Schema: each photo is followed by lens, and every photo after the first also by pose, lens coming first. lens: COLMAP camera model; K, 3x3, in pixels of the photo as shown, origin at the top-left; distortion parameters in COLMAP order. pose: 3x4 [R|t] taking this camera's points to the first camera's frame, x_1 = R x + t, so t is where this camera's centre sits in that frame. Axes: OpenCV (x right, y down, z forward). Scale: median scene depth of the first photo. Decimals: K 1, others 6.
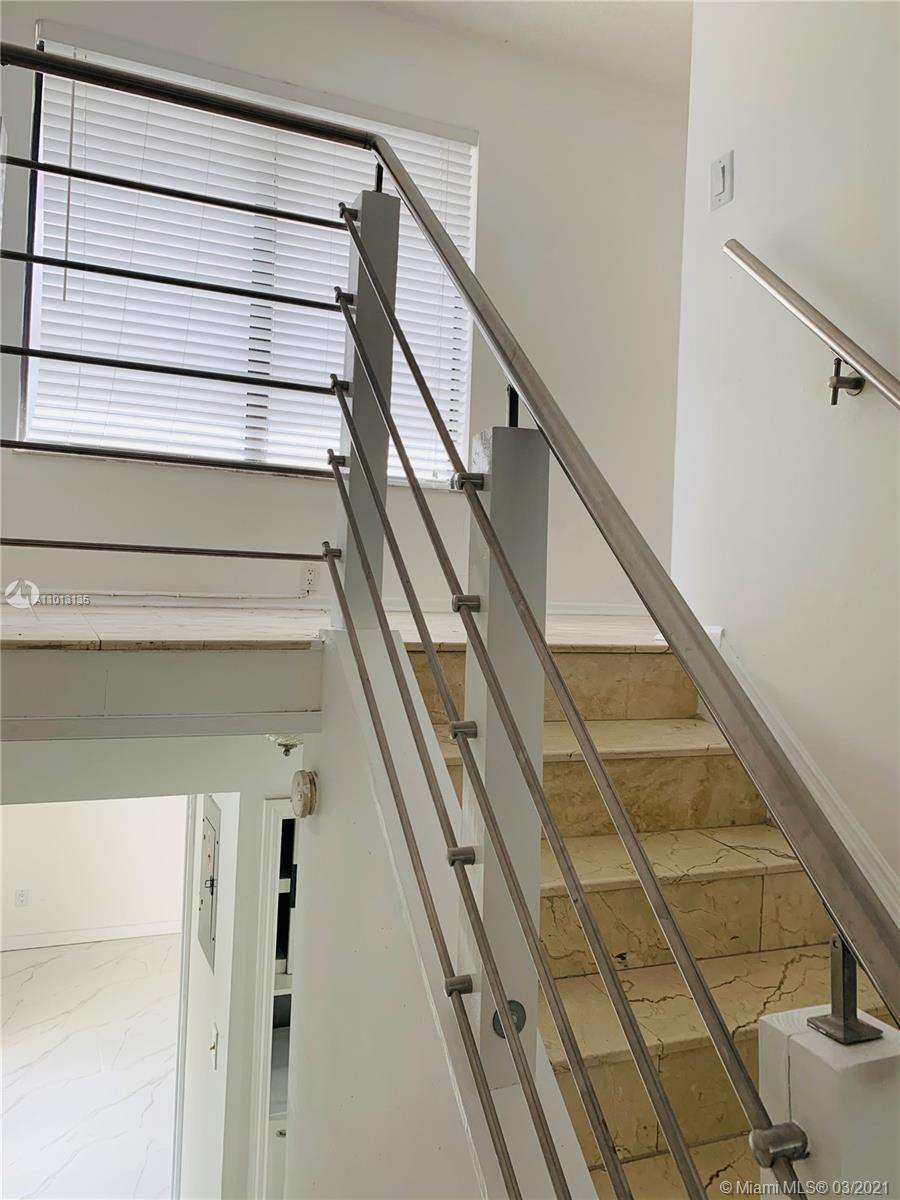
lens RADIAL K [[913.3, 0, 450.0], [0, 913.3, 600.0], [0, 0, 1]] dist [0.003201, -0.005011]
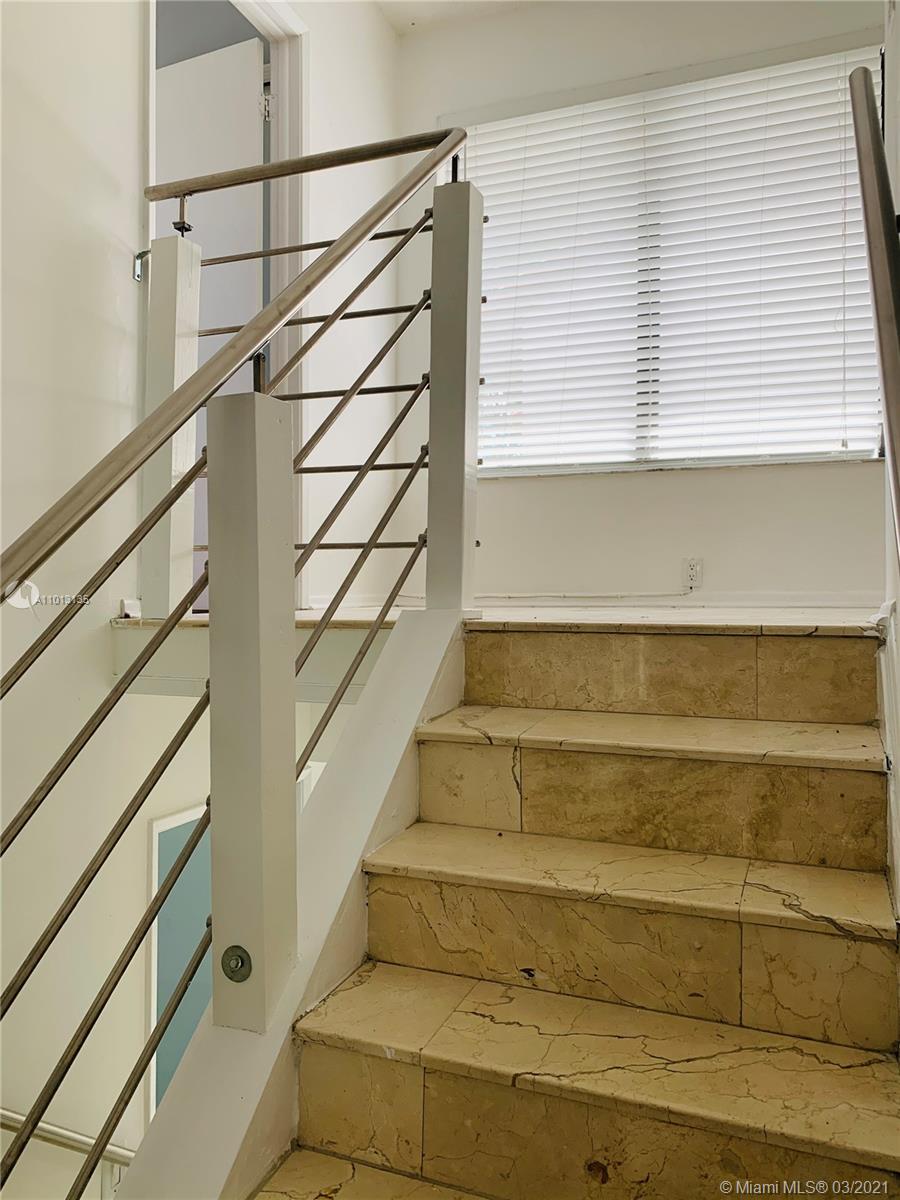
lens RADIAL K [[913.3, 0, 450.0], [0, 913.3, 600.0], [0, 0, 1]] dist [0.003201, -0.005011]
pose [[0.718147, -0.031050, -0.695199, 0.651362], [0.015201, 0.999466, -0.028936, 0.053568], [0.695726, 0.010213, 0.718235, 0.280797]]
